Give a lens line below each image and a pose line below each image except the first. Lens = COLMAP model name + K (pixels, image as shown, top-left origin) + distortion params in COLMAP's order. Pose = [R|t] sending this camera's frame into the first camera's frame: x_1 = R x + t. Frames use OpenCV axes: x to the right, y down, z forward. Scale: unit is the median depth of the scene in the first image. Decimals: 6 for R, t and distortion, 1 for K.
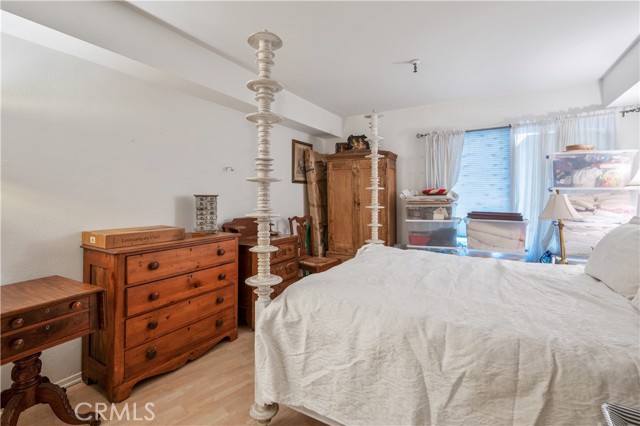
lens RADIAL K [[292.0, 0, 313.8], [0, 292.0, 195.5], [0, 0, 1]] dist [0.002219, 0.000143]
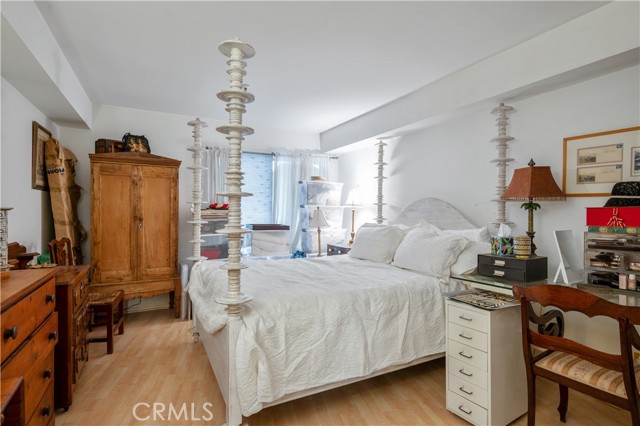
lens RADIAL K [[339.4, 0, 320.0], [0, 339.4, 213.0], [0, 0, 1]] dist [0.000281, -0.001226]
pose [[0.519783, -0.002282, 0.854295, -0.465286], [-0.009059, 0.999925, 0.008183, -0.002096], [-0.854250, -0.011993, 0.519724, 0.083854]]
